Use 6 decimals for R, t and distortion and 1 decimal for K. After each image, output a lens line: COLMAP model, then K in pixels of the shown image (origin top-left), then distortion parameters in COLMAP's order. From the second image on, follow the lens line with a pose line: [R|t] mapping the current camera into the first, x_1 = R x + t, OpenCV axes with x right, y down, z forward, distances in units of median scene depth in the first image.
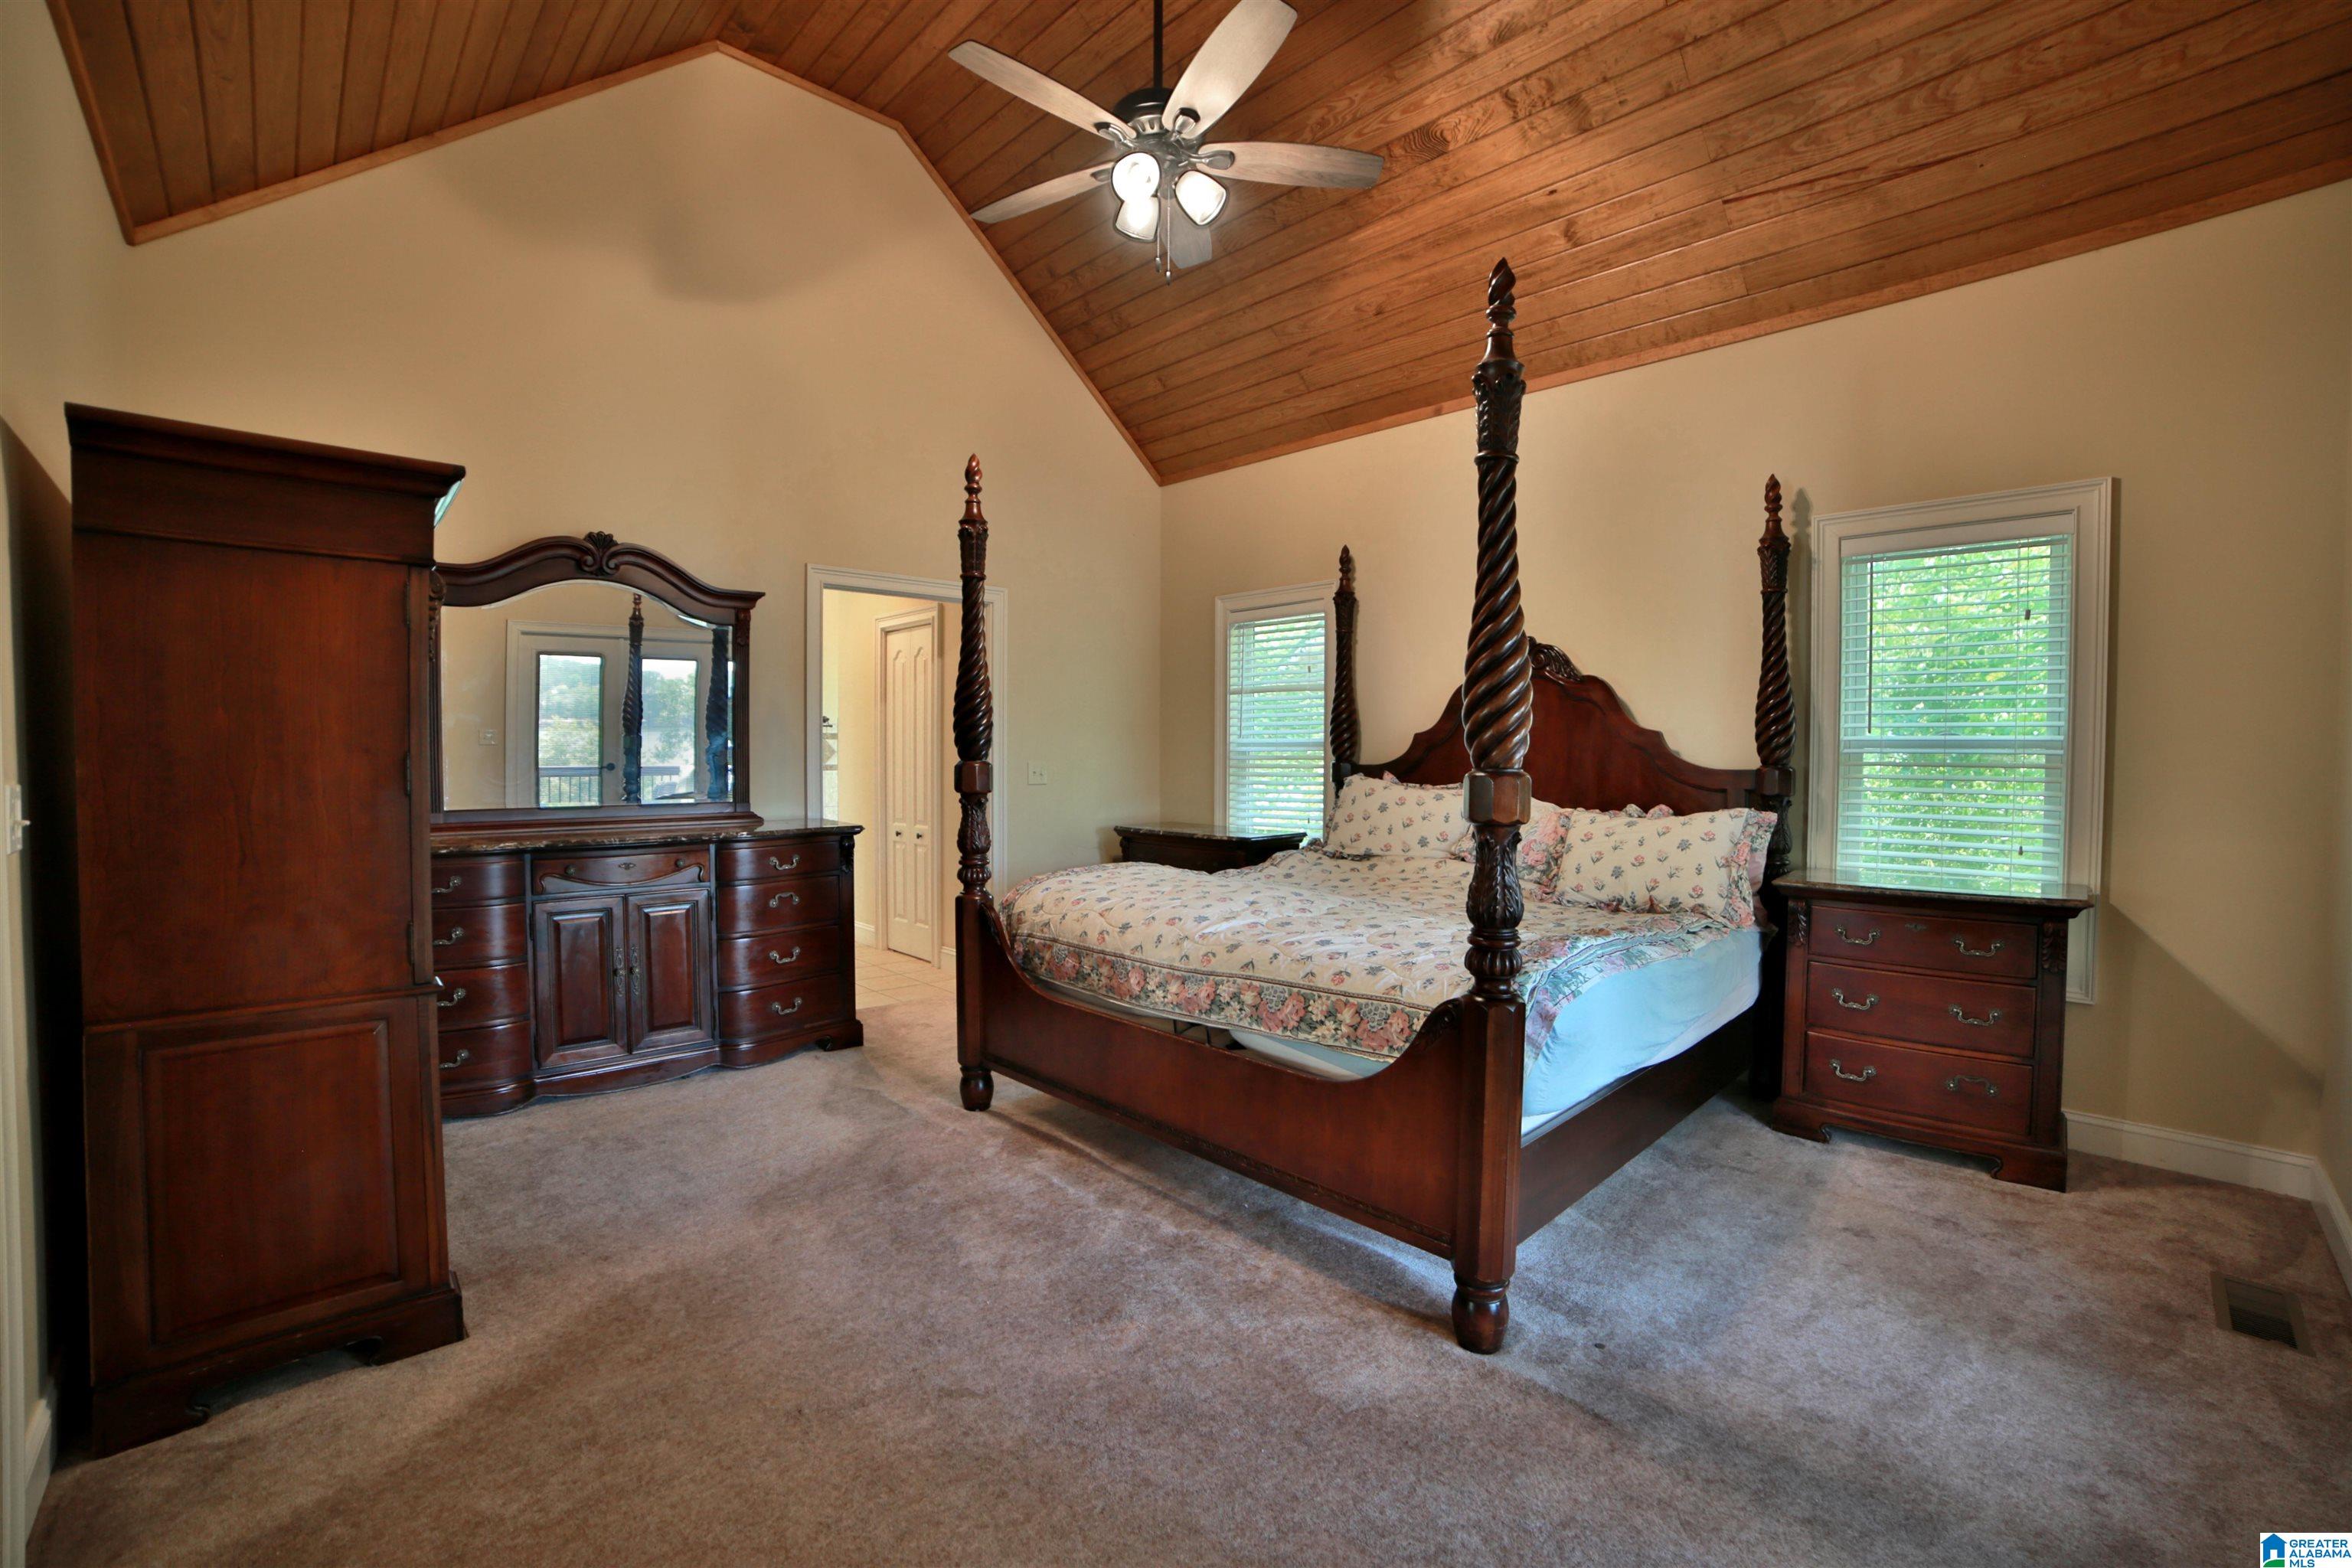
lens RADIAL K [[1009.2, 0, 1178.9], [0, 1009.2, 784.1], [0, 0, 1]] dist [-0.016404, 0.000419]
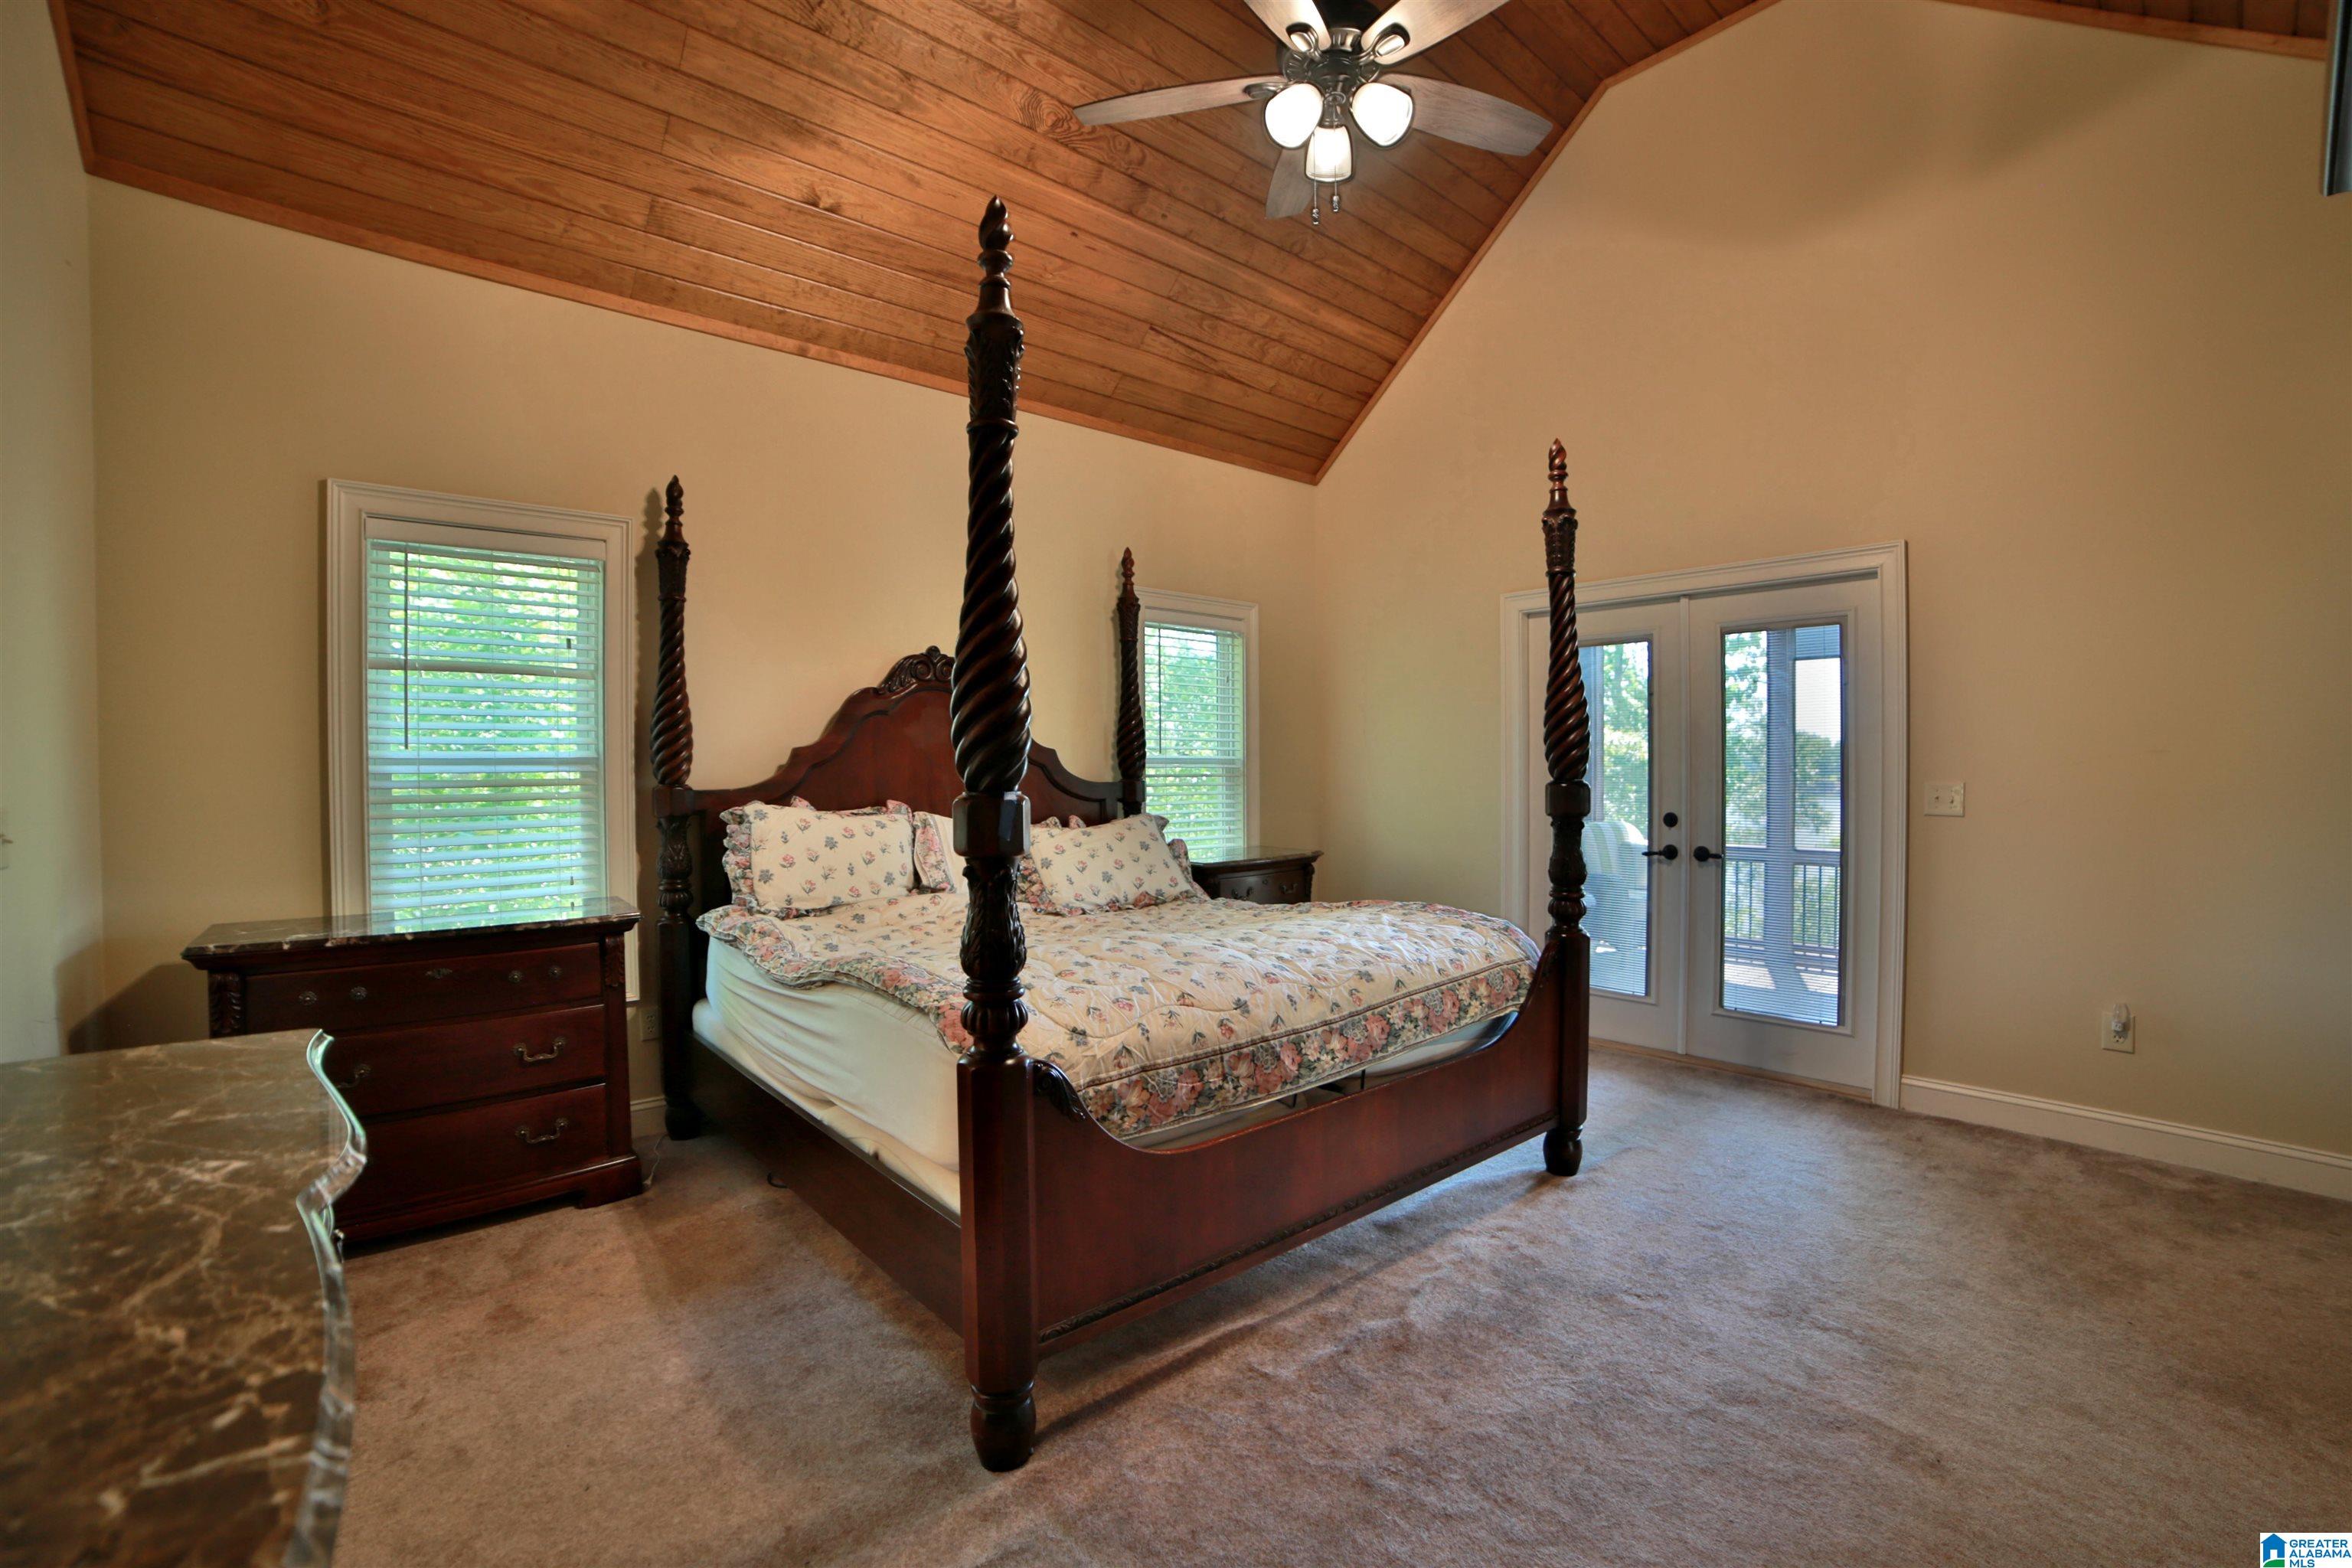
lens RADIAL K [[1089.5, 0, 1181.1], [0, 1089.5, 768.5], [0, 0, 1]] dist [-0.005725, -0.000185]
pose [[0.021856, -0.013927, 0.999664, -0.883025], [0.038022, 0.999191, 0.013089, -0.051495], [-0.999038, 0.037724, 0.022368, 1.021279]]
